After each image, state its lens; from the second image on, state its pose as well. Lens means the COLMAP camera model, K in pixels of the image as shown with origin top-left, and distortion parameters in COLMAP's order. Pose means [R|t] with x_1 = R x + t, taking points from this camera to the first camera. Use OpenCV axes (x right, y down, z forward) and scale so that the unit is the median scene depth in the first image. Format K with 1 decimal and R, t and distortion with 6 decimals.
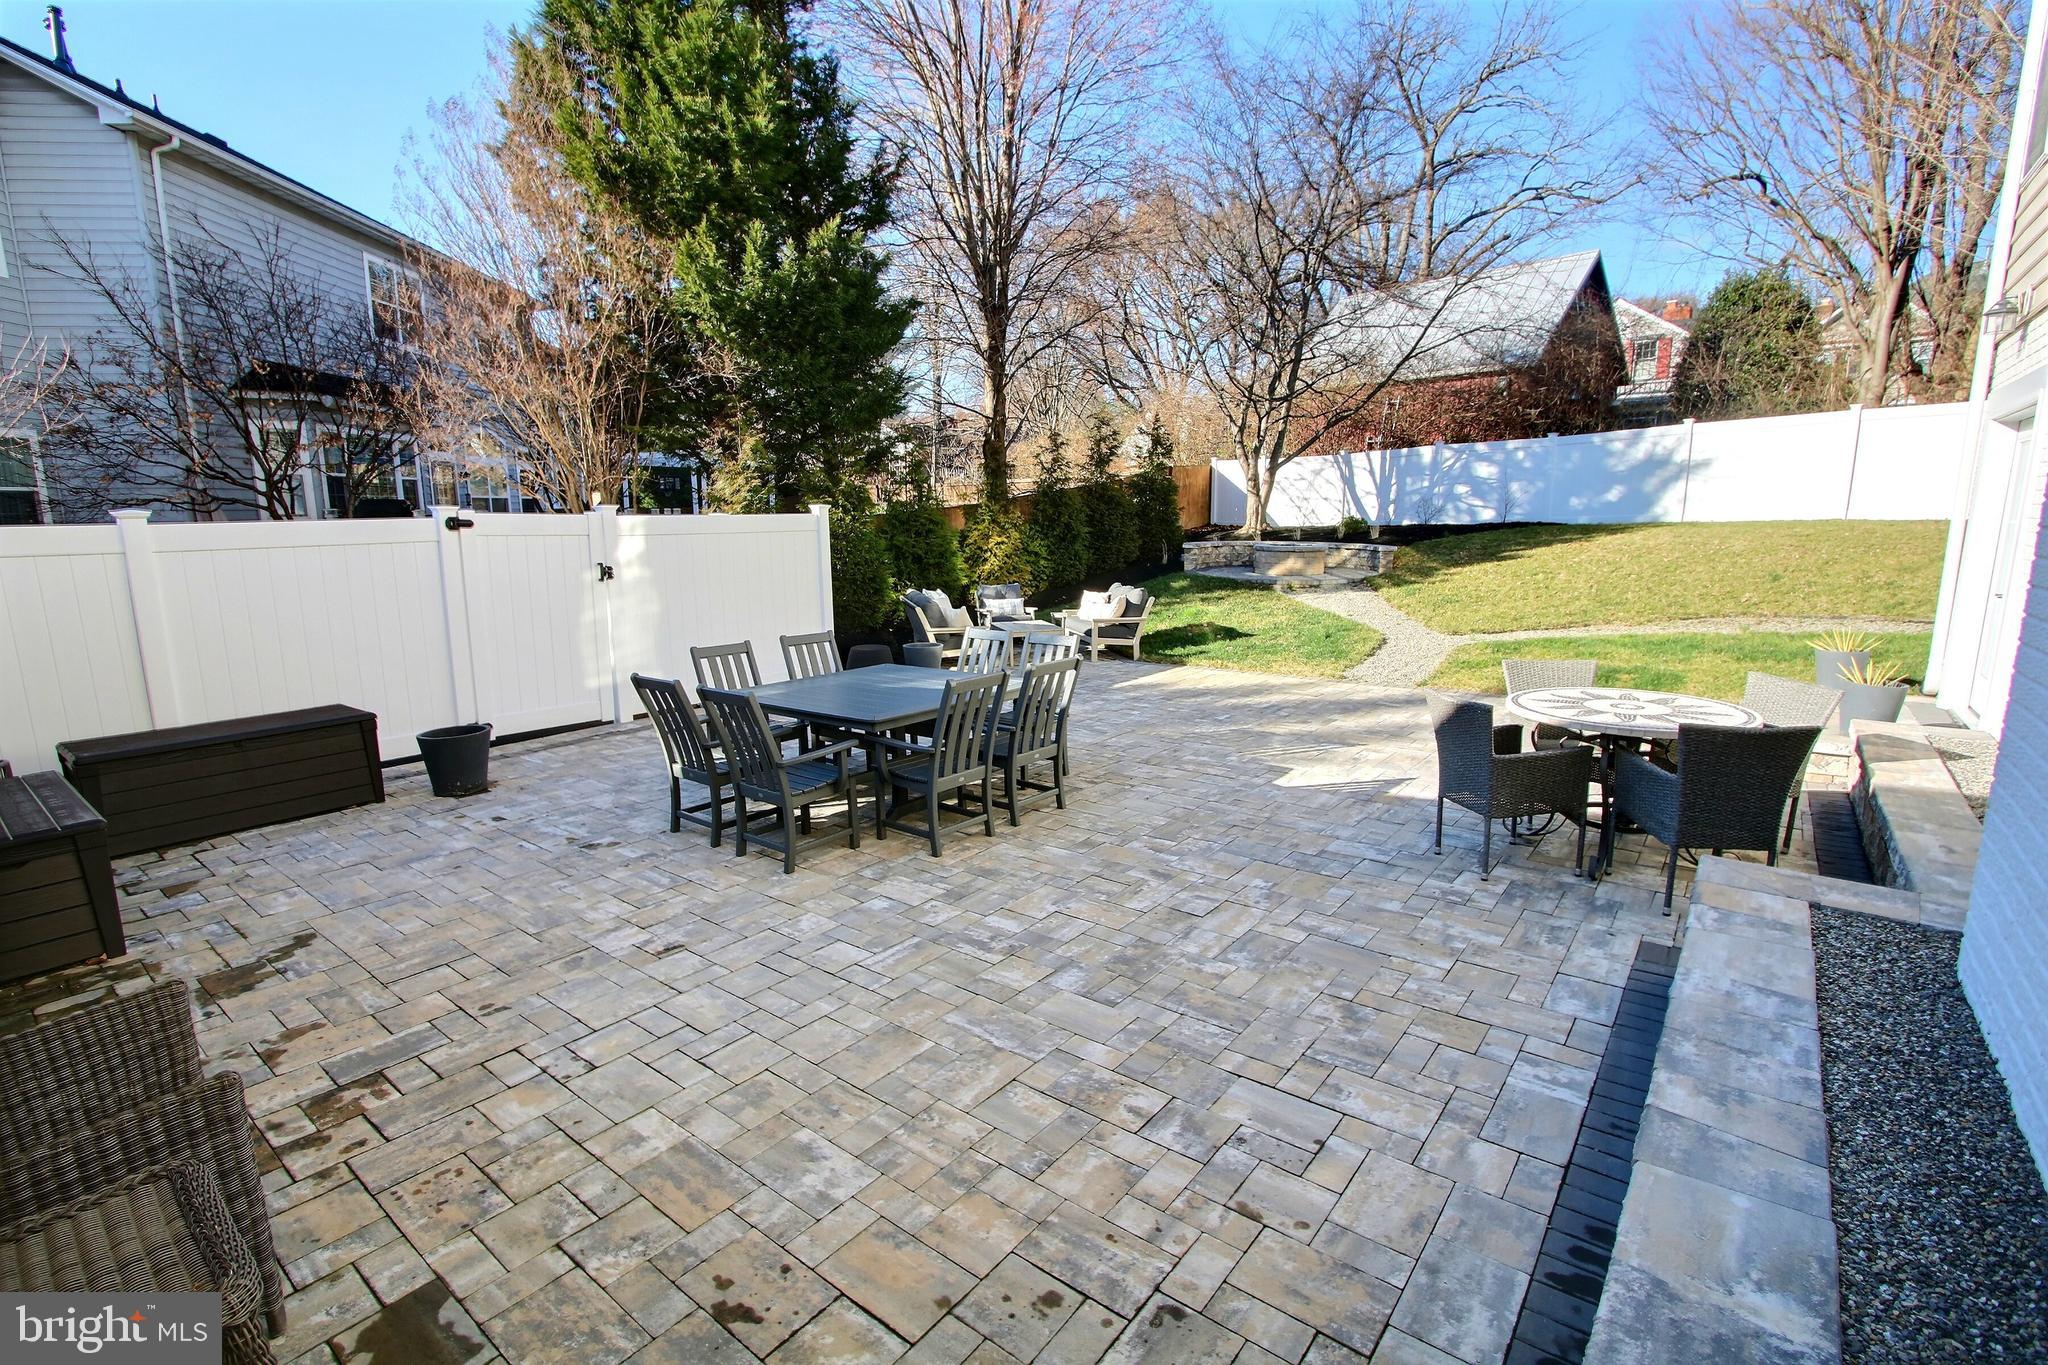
lens RADIAL K [[941.6, 0, 1024.0], [0, 941.6, 682.5], [0, 0, 1]] dist [-0.032549, -0.000032]
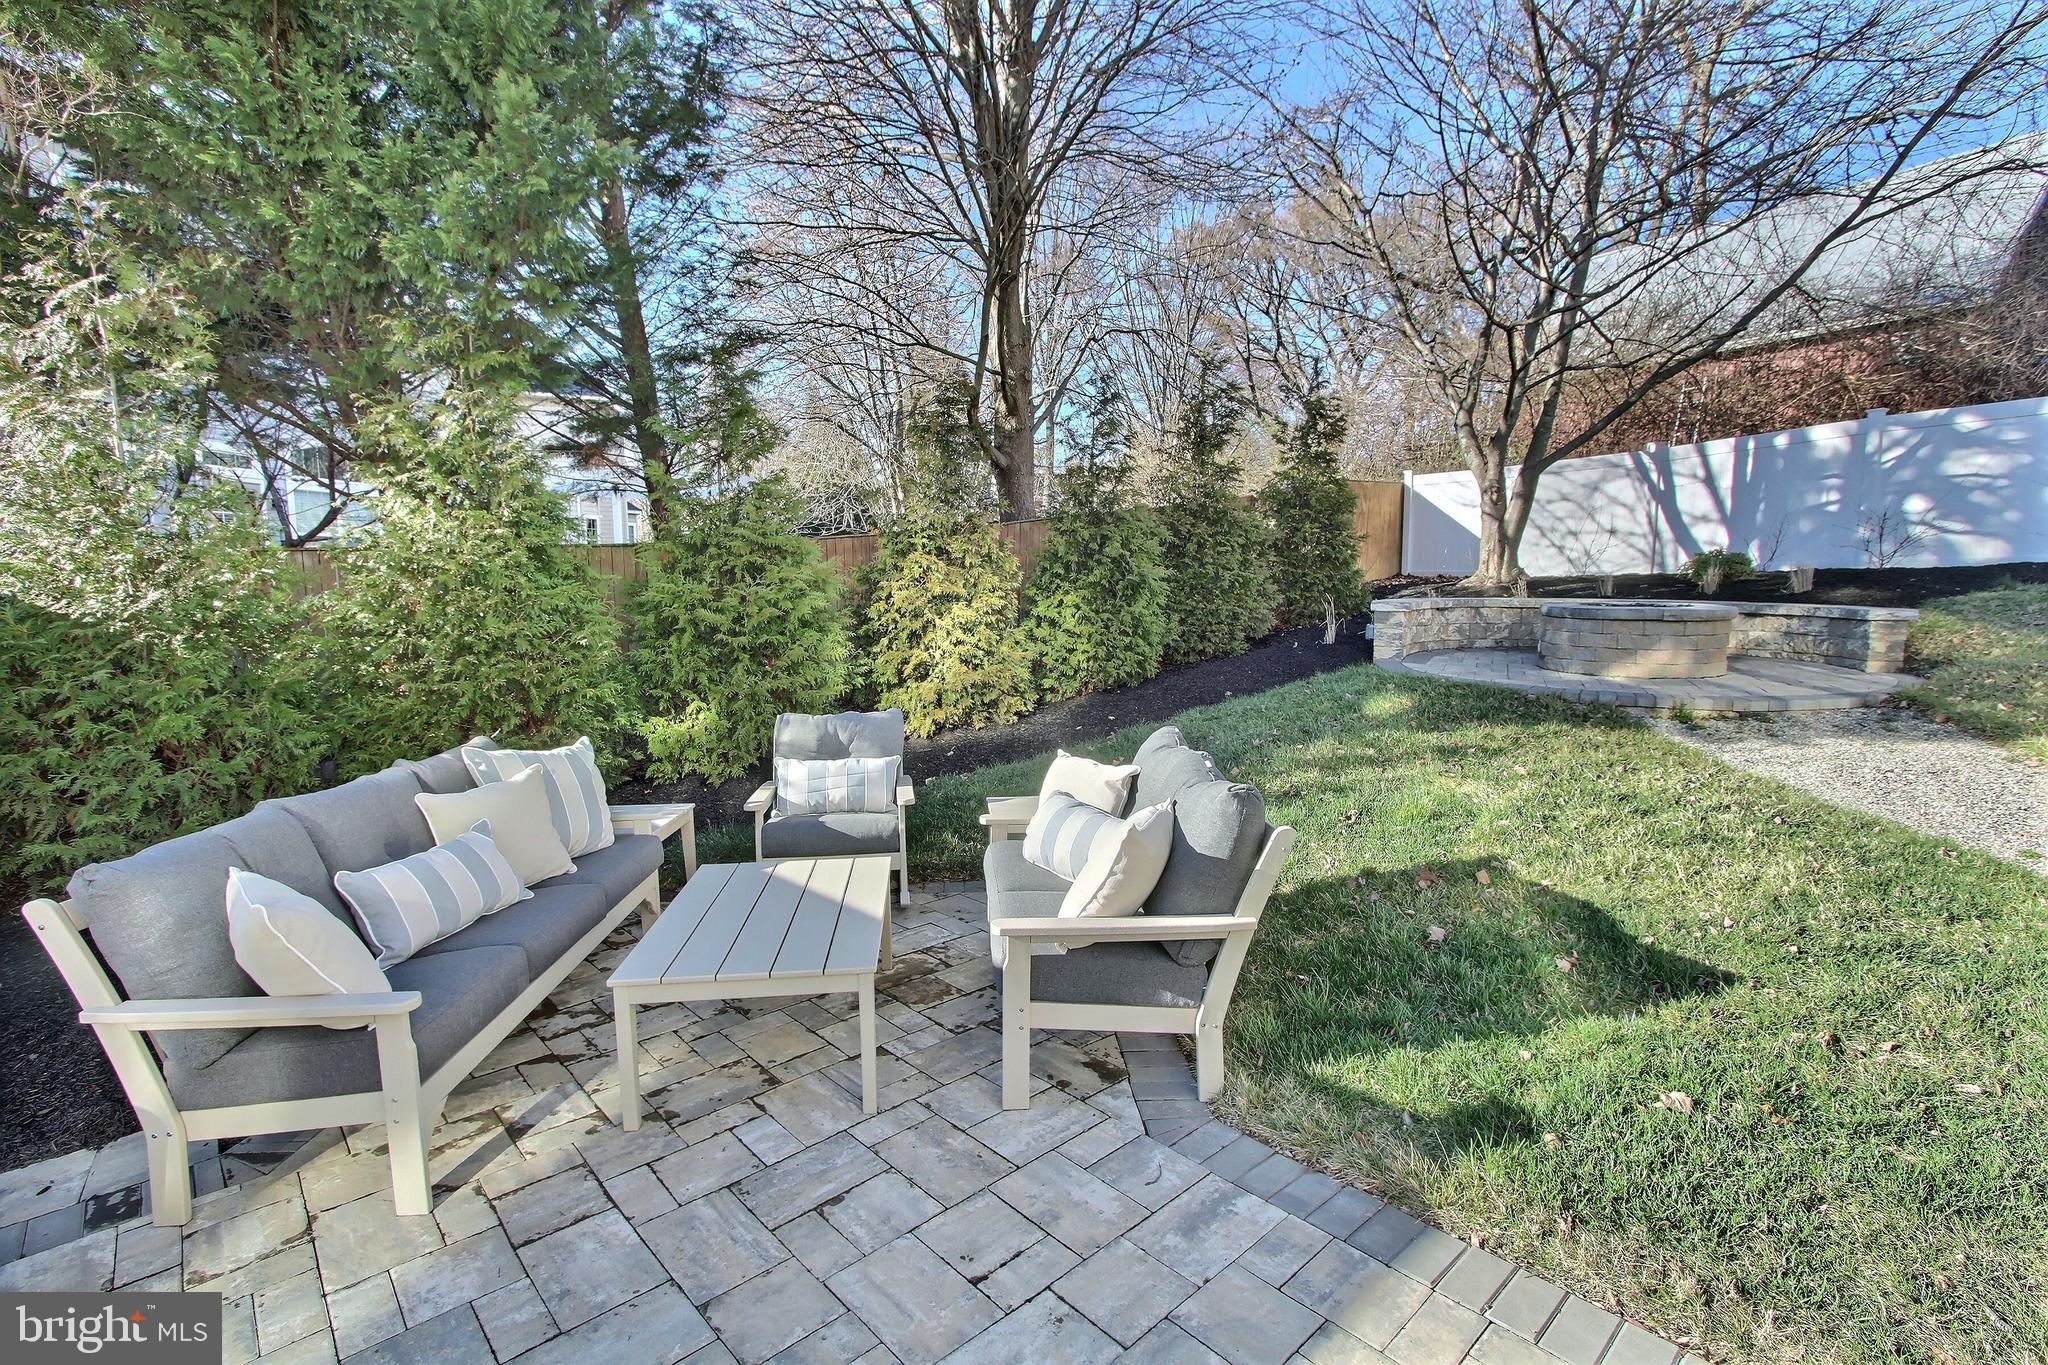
lens RADIAL K [[941.6, 0, 1024.0], [0, 941.6, 682.5], [0, 0, 1]] dist [-0.032549, -0.000032]
pose [[0.986935, 0.017730, -0.160138, 0.072620], [-0.028906, 0.997284, -0.067736, -0.070352], [0.158502, 0.071480, 0.984768, 0.508364]]
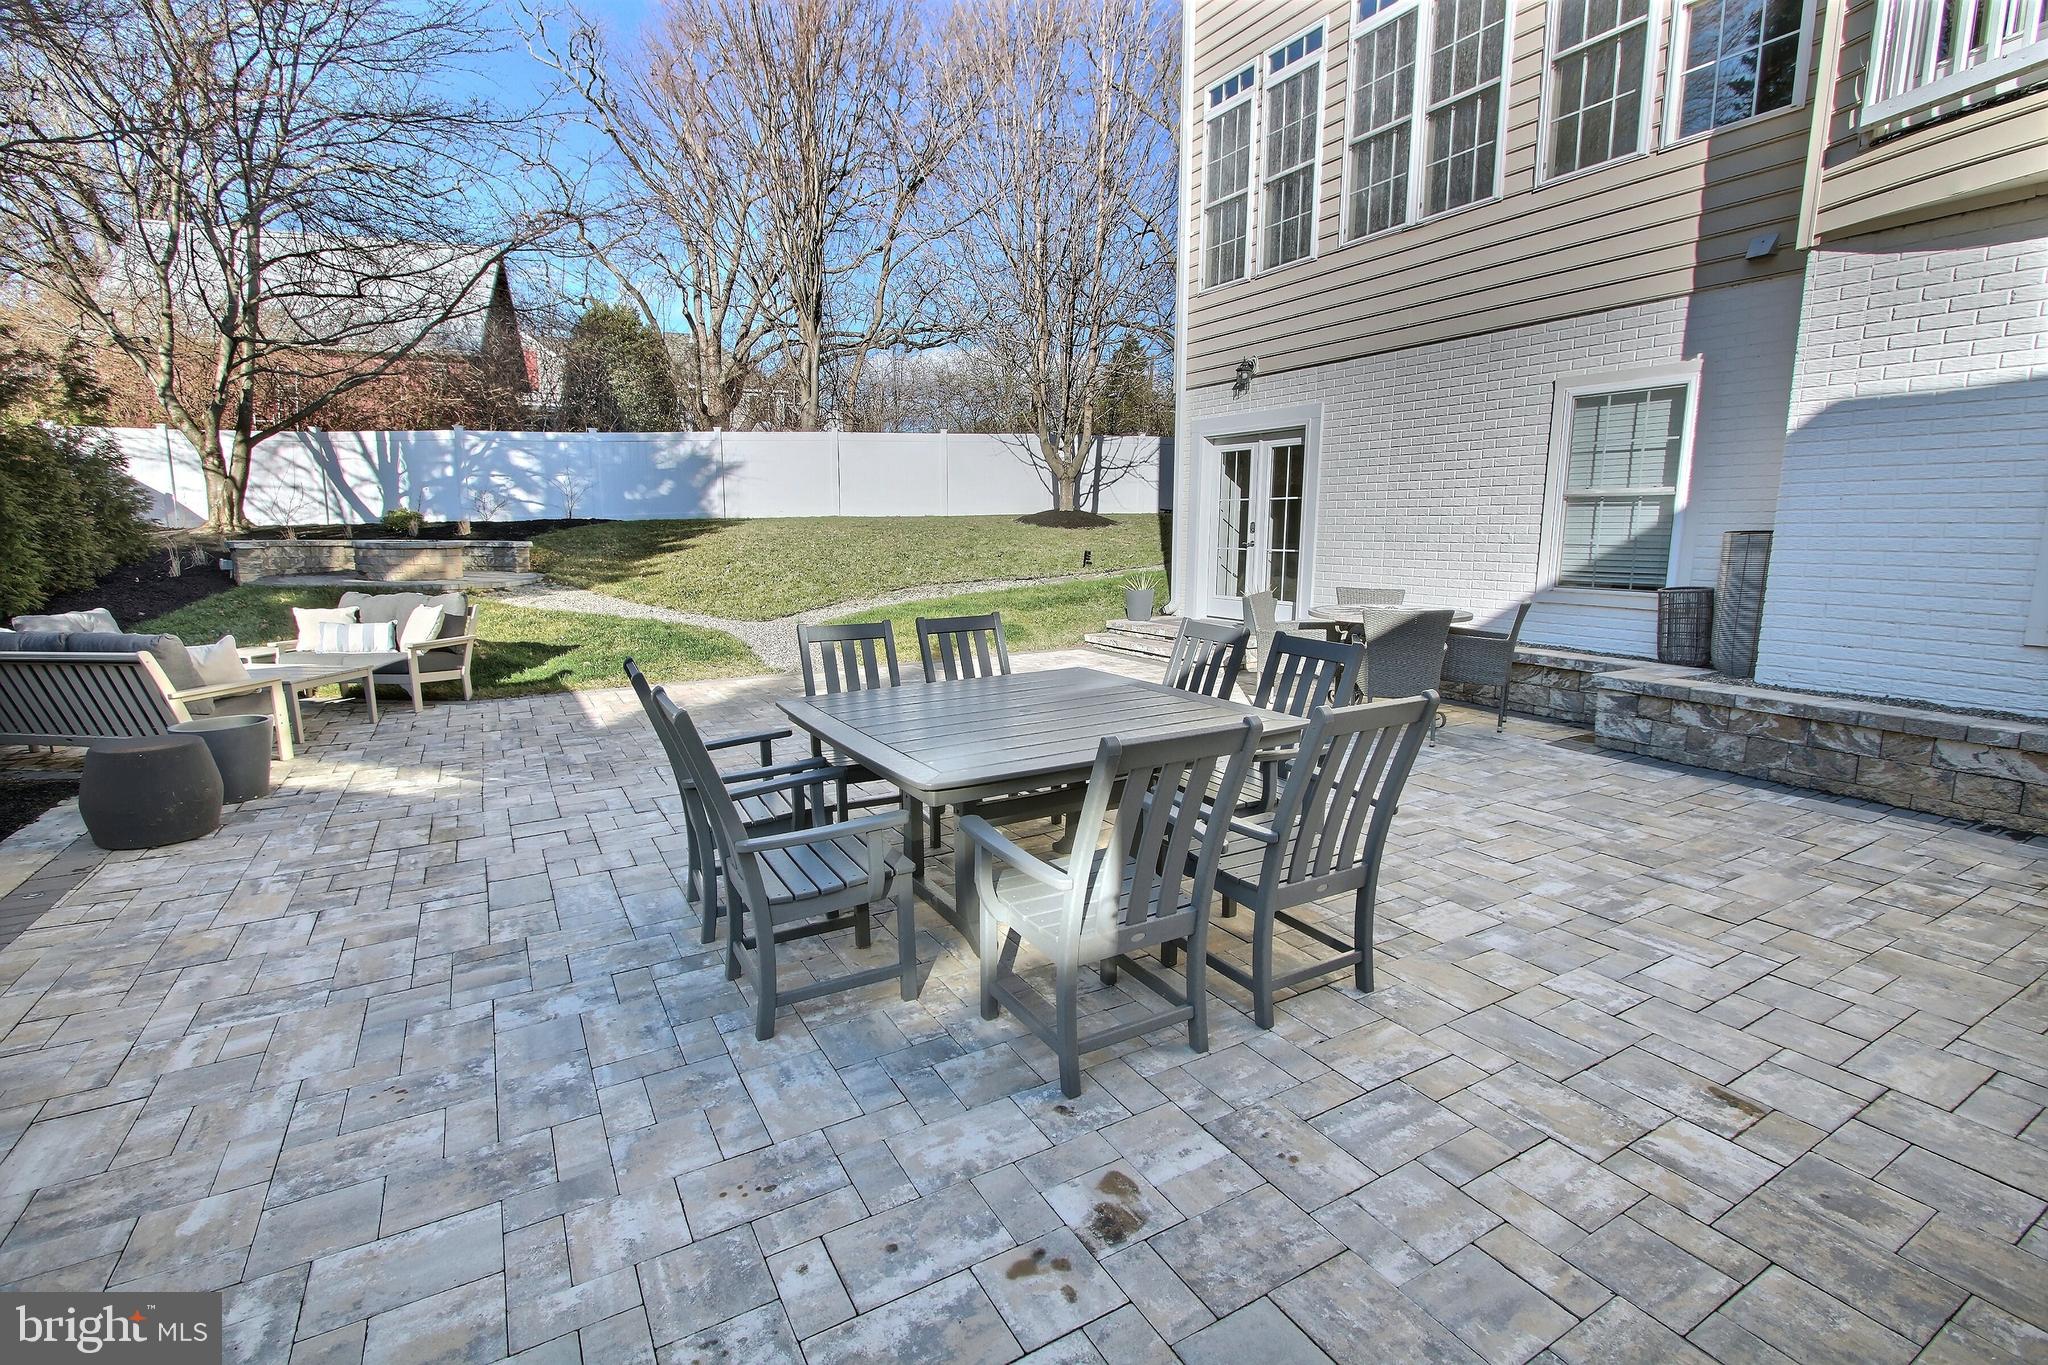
lens RADIAL K [[942.7, 0, 1016.9], [0, 942.7, 695.8], [0, 0, 1]] dist [-0.016057, 0.000045]
pose [[0.376391, -0.160865, 0.912388, -0.231063], [0.161617, 0.981111, 0.106309, -0.022985], [-0.912255, 0.107444, 0.395279, 0.253857]]
